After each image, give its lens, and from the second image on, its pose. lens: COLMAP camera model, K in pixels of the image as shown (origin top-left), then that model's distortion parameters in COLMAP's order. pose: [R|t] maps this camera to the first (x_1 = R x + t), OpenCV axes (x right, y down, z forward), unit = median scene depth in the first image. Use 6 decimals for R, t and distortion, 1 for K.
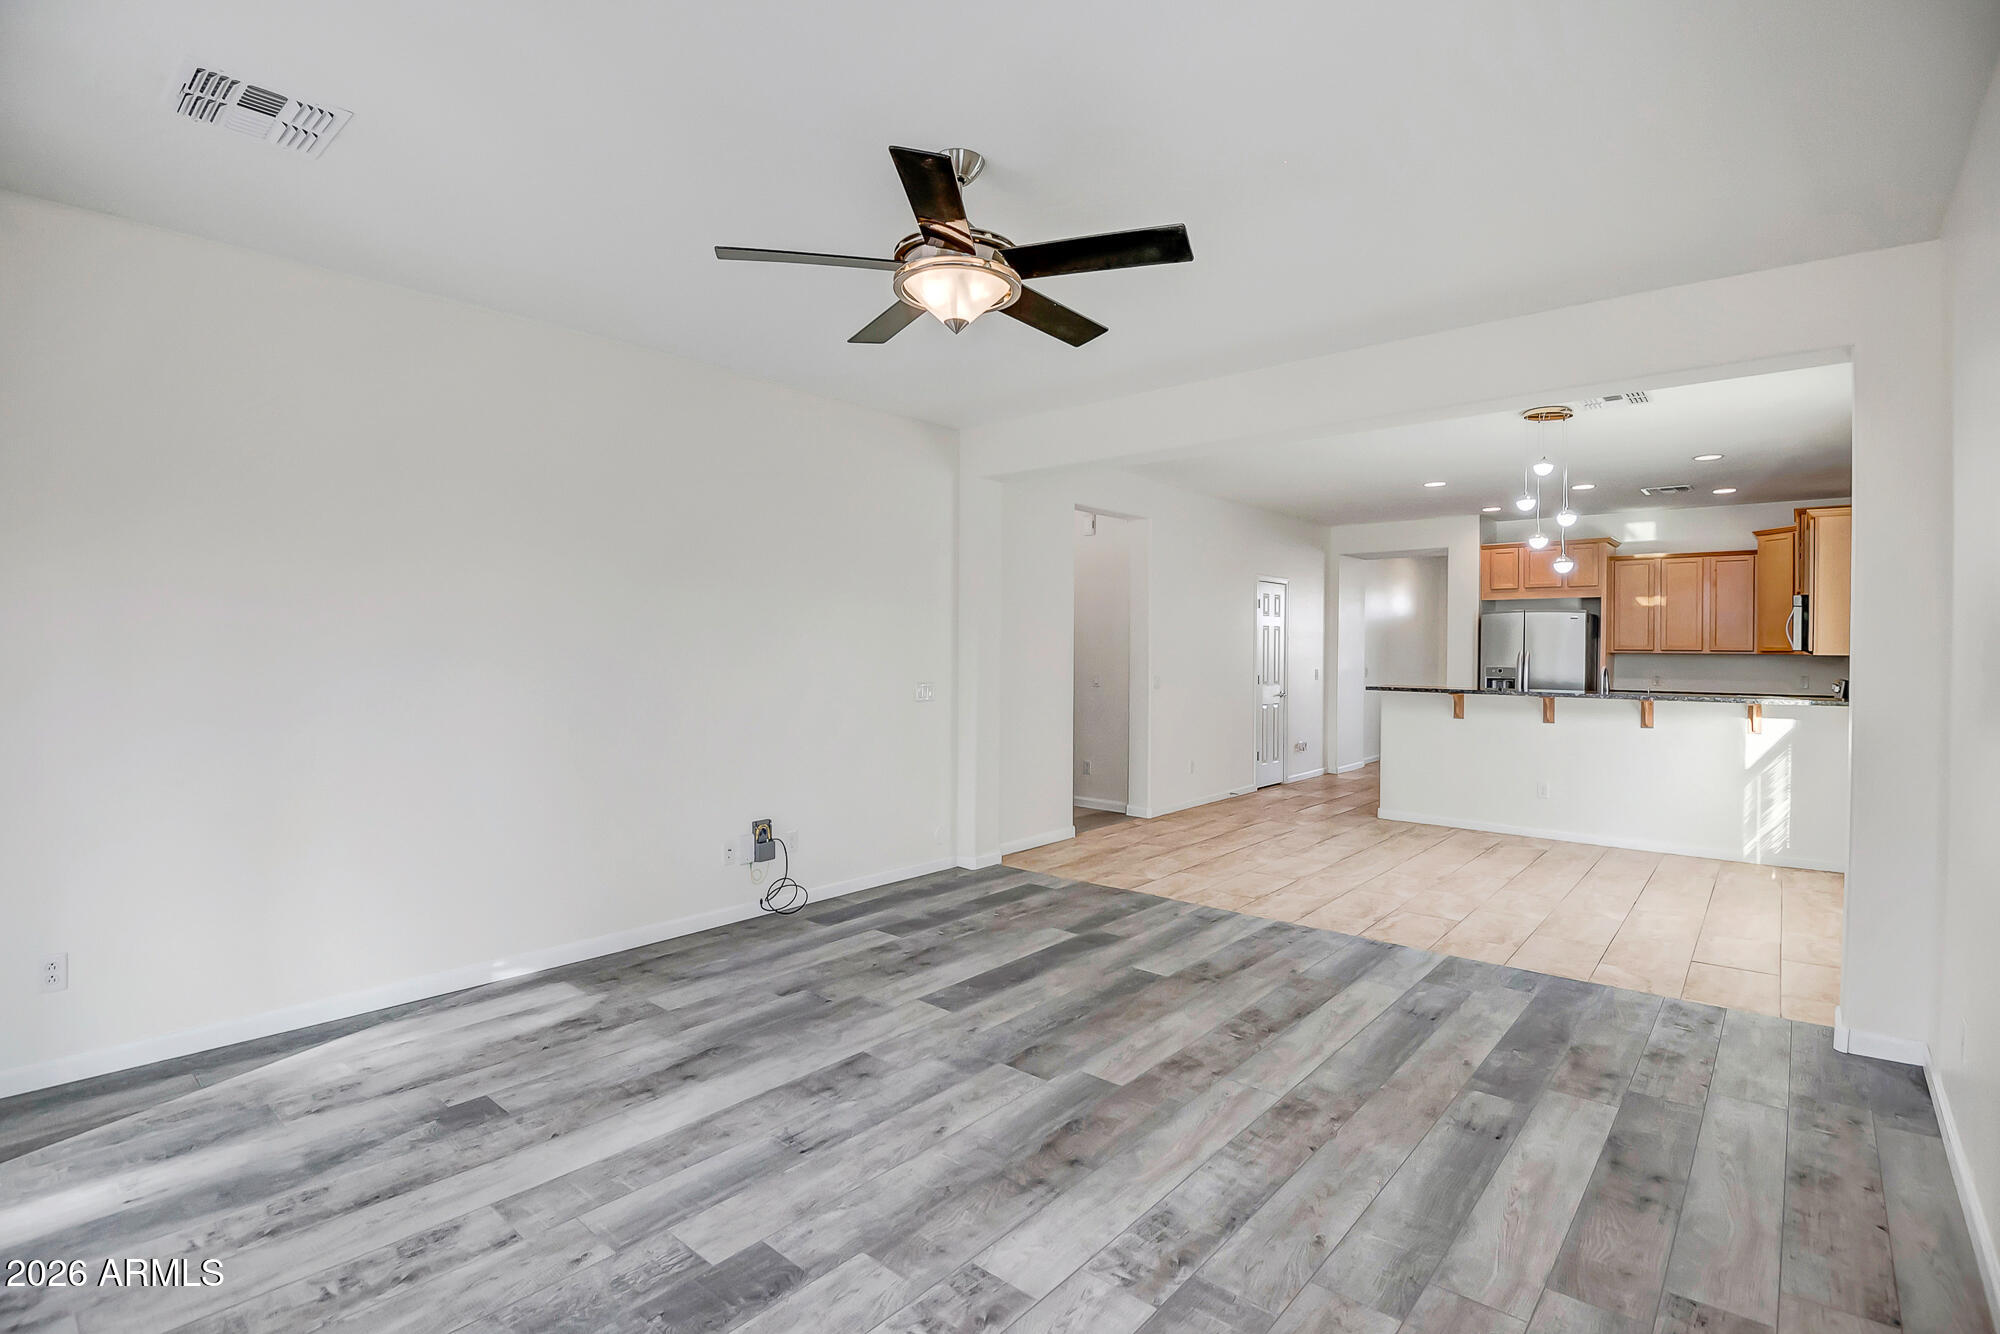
lens RADIAL K [[933.7, 0, 1017.9], [0, 933.7, 656.5], [0, 0, 1]] dist [0.015617, -0.011561]
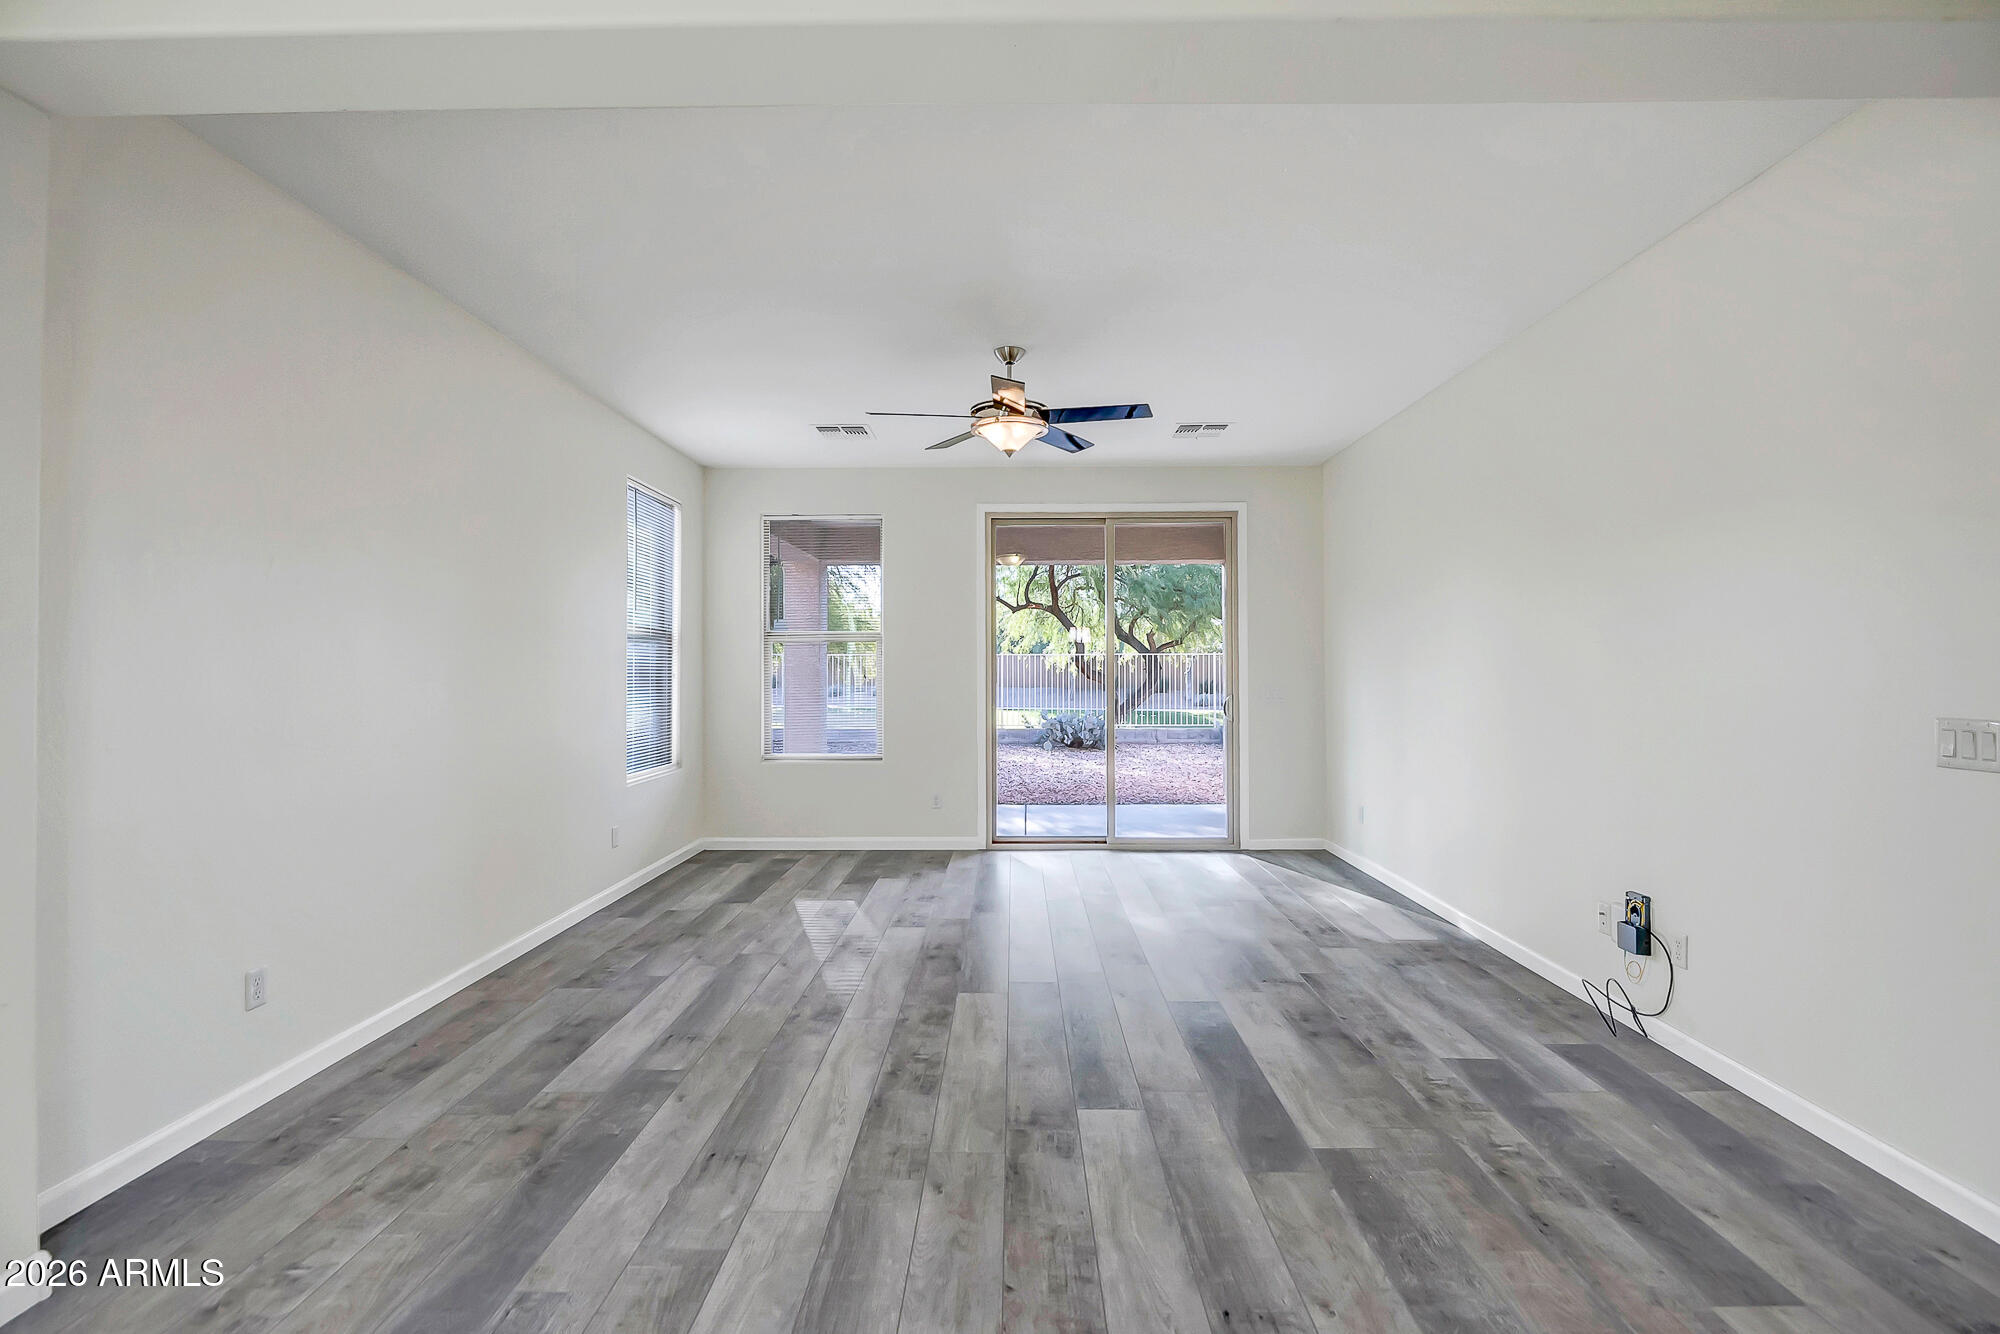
lens RADIAL K [[933.7, 0, 1020.4], [0, 933.7, 657.1], [0, 0, 1]] dist [0.015617, -0.011561]
pose [[-0.763516, -0.016169, -0.645586, 0.723474], [-0.015935, 0.999854, -0.006195, 0.011374], [0.645592, 0.005557, -0.763662, 1.677638]]
